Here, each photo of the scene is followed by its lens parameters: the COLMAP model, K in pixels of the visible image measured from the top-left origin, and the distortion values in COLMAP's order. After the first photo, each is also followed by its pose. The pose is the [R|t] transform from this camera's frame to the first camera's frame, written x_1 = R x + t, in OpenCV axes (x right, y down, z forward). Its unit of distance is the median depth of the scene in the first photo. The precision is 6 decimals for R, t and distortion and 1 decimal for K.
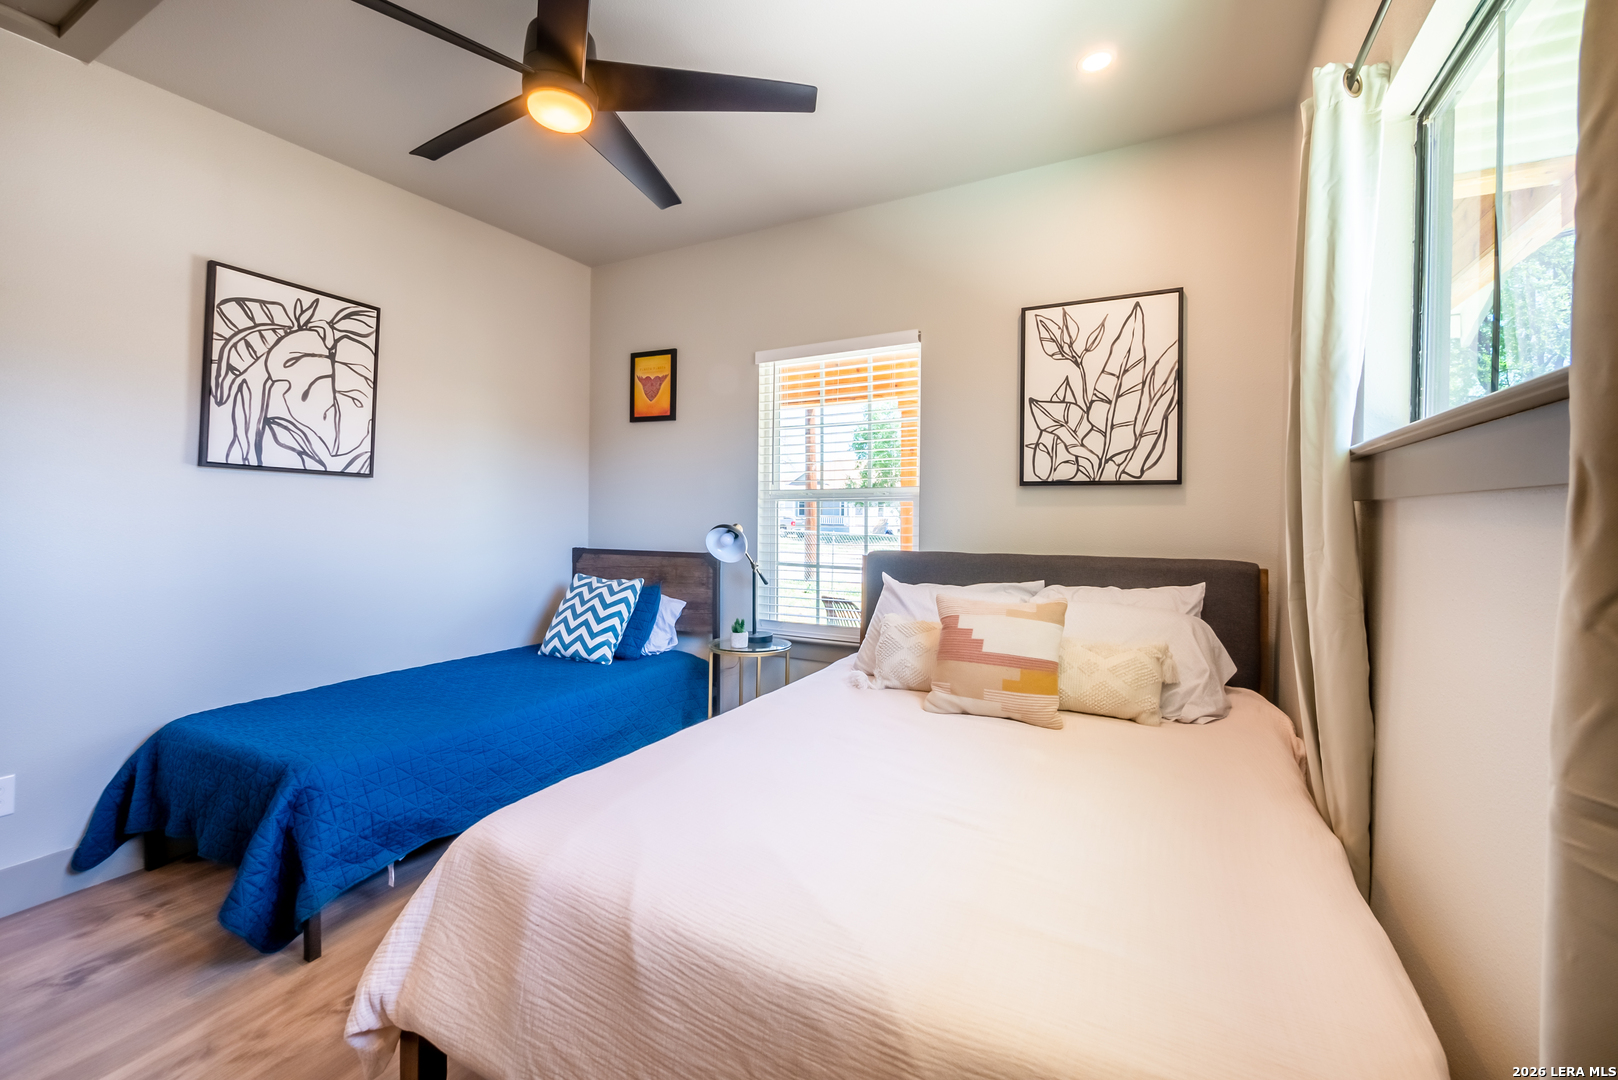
lens RADIAL K [[668.1, 0, 804.6], [0, 668.1, 509.7], [0, 0, 1]] dist [-0.009584, 0.001507]
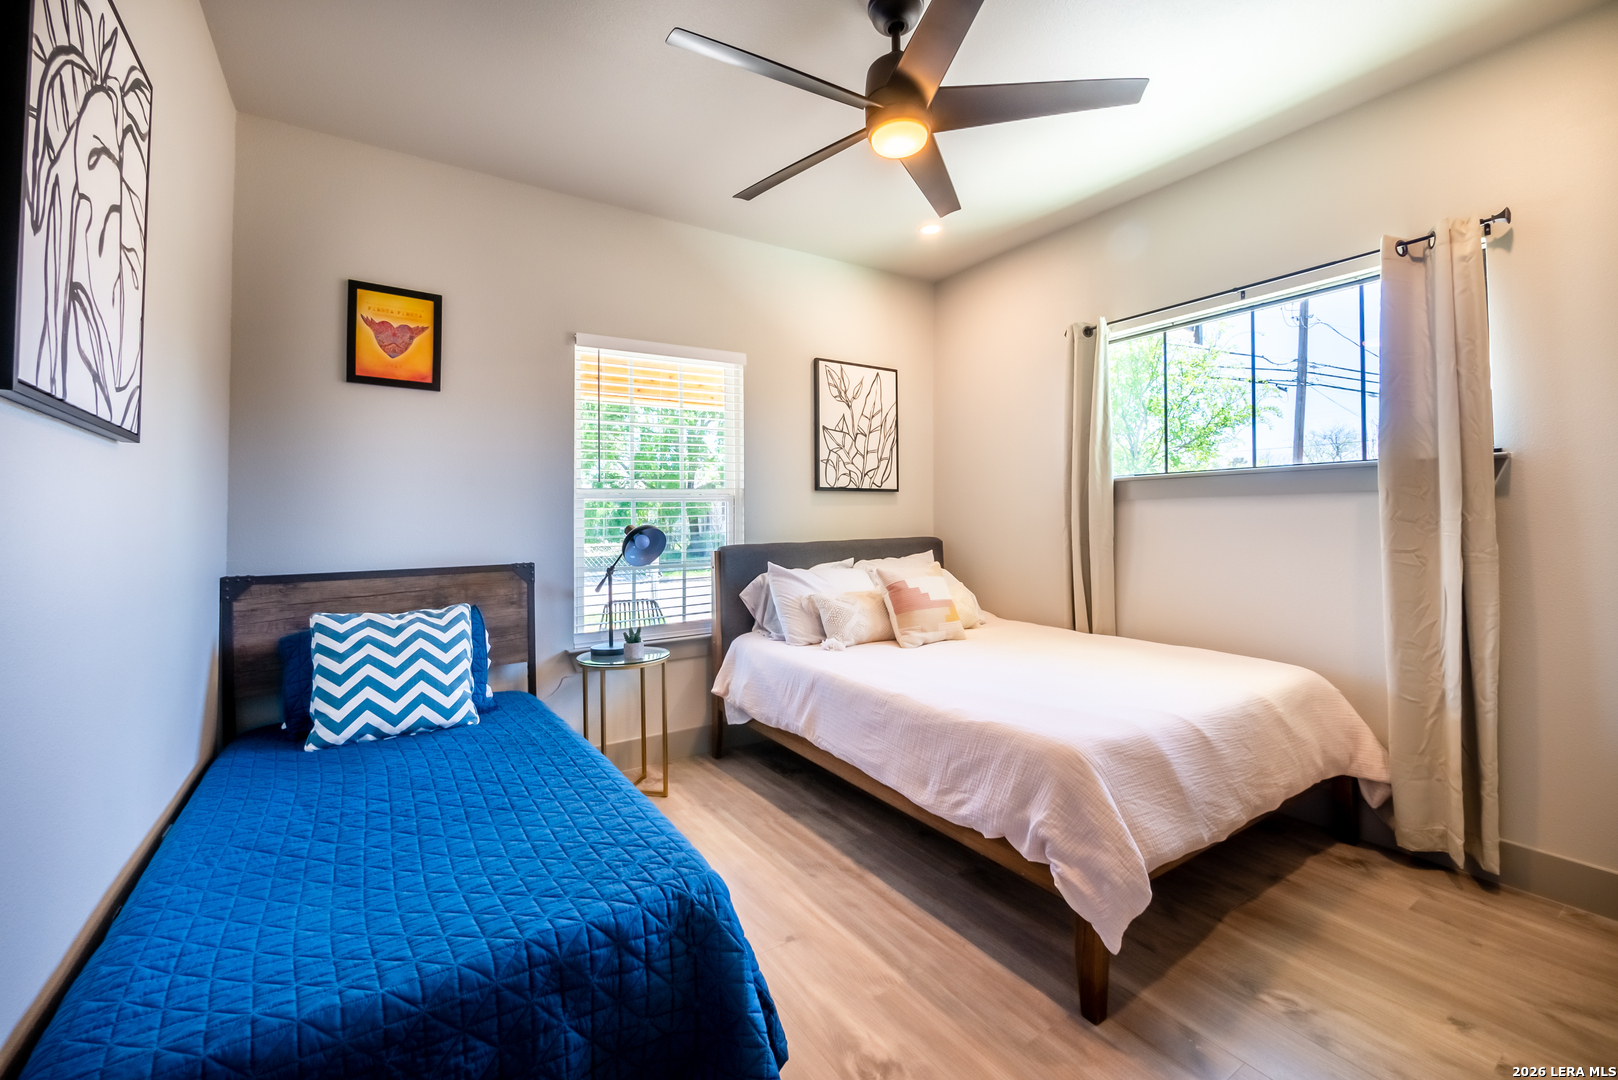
lens RADIAL K [[668.1, 0, 804.6], [0, 668.1, 509.7], [0, 0, 1]] dist [-0.009584, 0.001507]
pose [[0.479396, -0.001457, 0.877598, -0.888807], [0.012504, 0.999908, -0.005171, 0.009641], [-0.877510, 0.013452, 0.479370, 0.394623]]
